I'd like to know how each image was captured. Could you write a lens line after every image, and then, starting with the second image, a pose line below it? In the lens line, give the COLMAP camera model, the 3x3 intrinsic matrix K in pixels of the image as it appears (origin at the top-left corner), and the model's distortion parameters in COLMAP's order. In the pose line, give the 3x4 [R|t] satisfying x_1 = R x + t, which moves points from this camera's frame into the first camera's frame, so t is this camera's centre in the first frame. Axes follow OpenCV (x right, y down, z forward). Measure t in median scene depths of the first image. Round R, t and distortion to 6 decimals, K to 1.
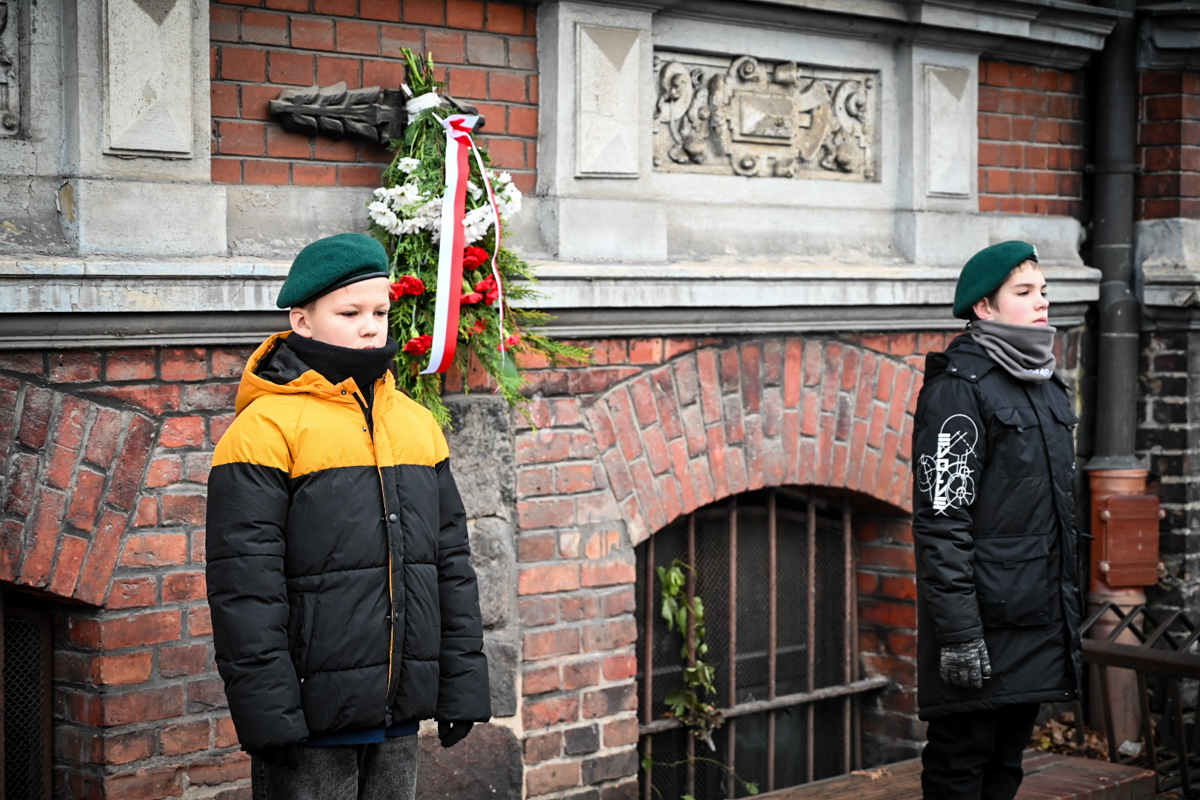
lens RADIAL K [[2360.2, 0, 600.0], [0, 2360.2, 399.5], [0, 0, 1]] dist [0.010065, 0.000000]
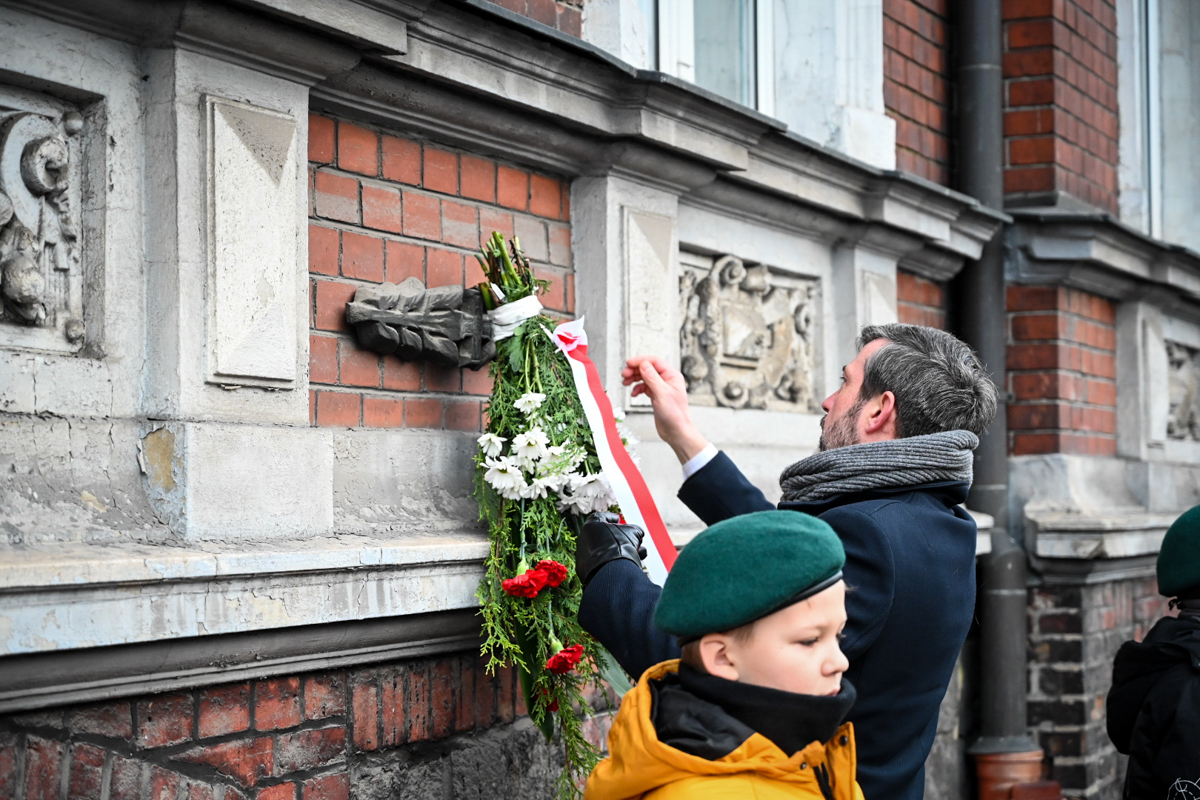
lens RADIAL K [[2430.9, 0, 599.5], [0, 2430.9, 401.0], [0, 0, 1]] dist [-0.002230, 0.000000]
pose [[0.943845, 0.004631, 0.330355, -0.297067], [0.024300, 0.996220, -0.083392, -0.037837], [-0.329492, 0.086737, 0.940166, 0.316044]]
